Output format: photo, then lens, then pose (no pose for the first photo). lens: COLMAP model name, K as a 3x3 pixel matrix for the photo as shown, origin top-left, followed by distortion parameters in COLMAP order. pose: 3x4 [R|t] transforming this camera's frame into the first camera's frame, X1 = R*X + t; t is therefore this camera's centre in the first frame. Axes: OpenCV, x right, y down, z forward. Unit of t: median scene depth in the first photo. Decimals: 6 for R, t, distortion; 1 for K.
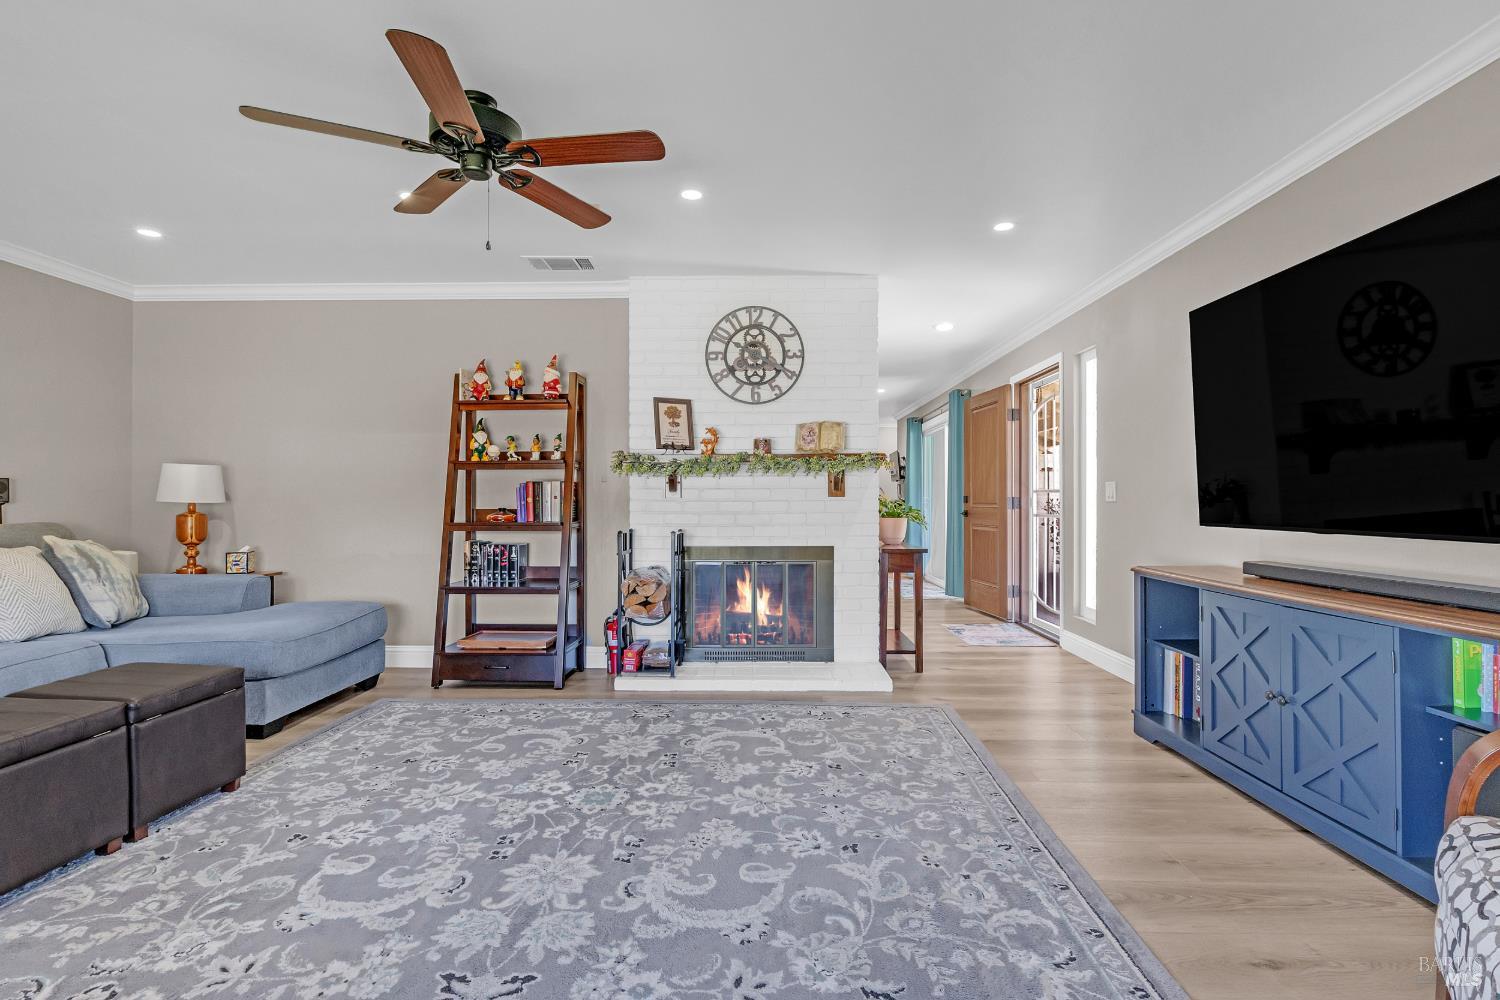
lens RADIAL K [[707.6, 0, 732.0], [0, 707.6, 496.7], [0, 0, 1]] dist [-0.007526, -0.000196]
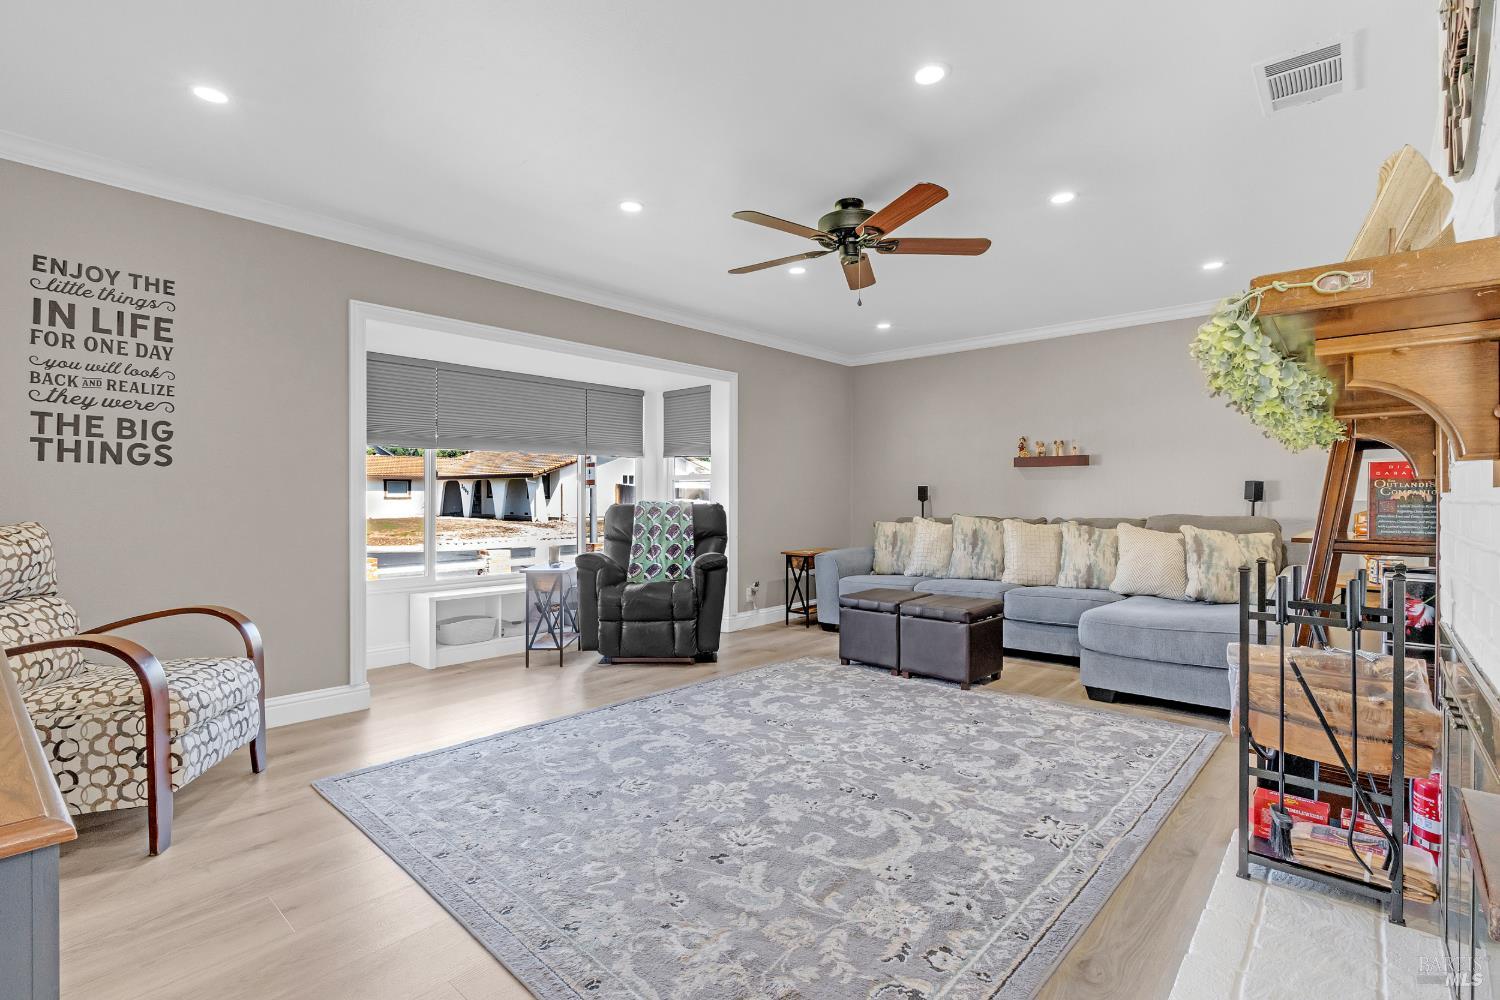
lens RADIAL K [[687.8, 0, 750.0], [0, 687.8, 500.0], [0, 0, 1]] dist [-0.004667, 0.000045]
pose [[-0.636253, 0.004109, -0.771469, 0.711152], [0.006997, 0.999975, -0.000444, 0.004024], [0.771448, -0.005681, -0.636266, 1.546308]]
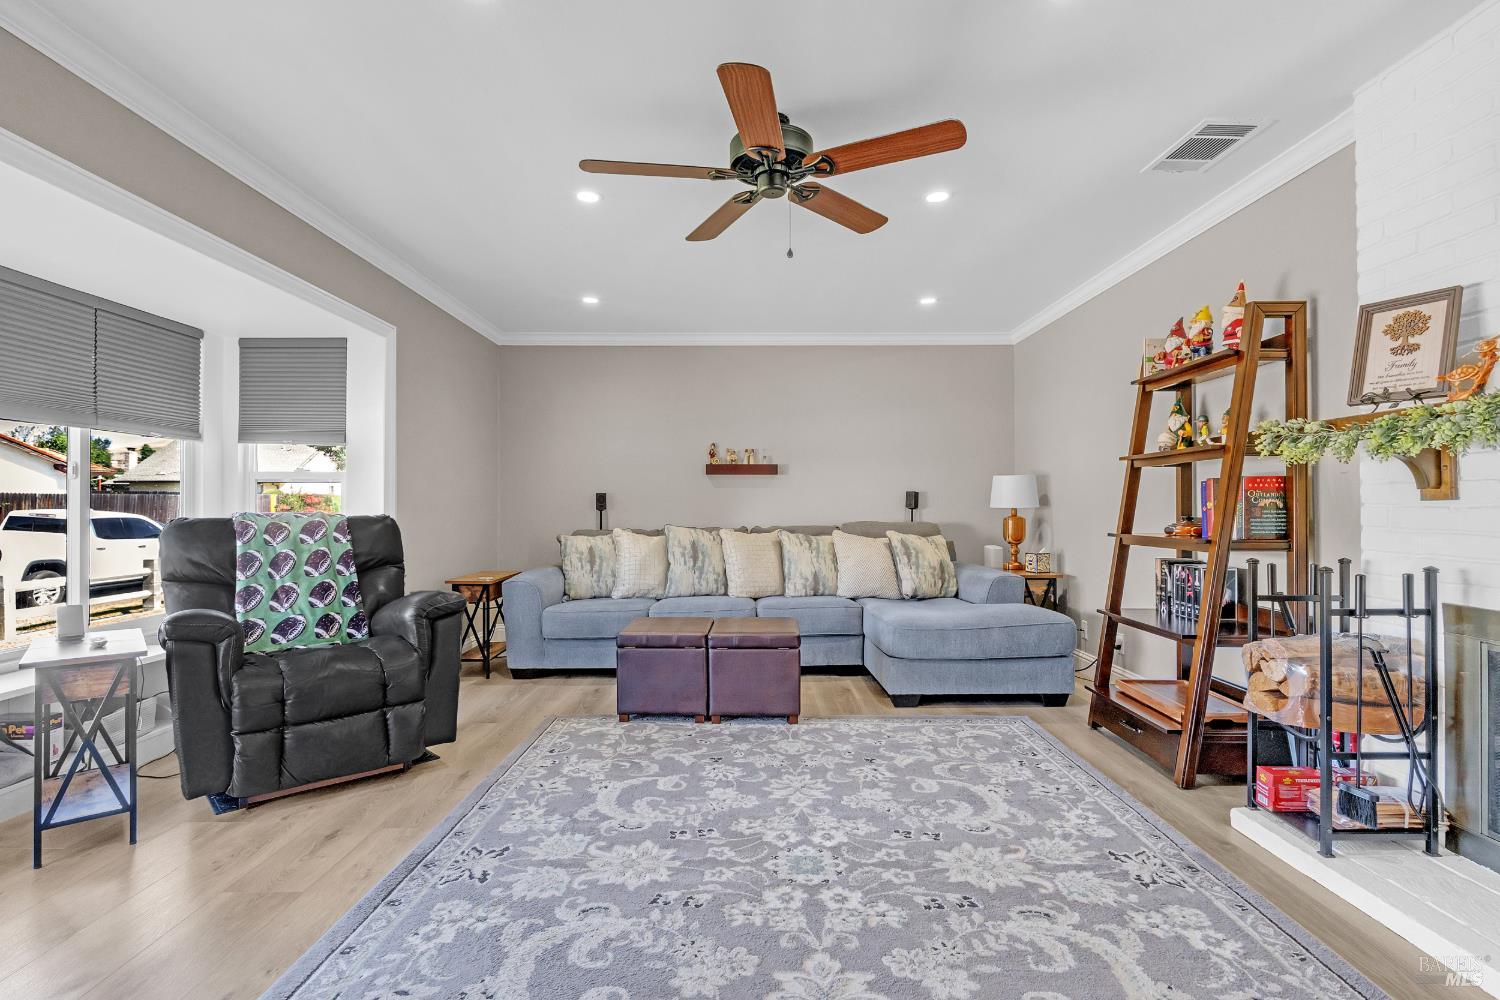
lens RADIAL K [[687.8, 0, 750.0], [0, 687.8, 500.0], [0, 0, 1]] dist [-0.004667, 0.000045]
pose [[0.041490, -0.008394, -0.999104, 0.584533], [0.009940, 0.999919, -0.007988, 0.000165], [0.999089, -0.009600, 0.041570, 0.845855]]
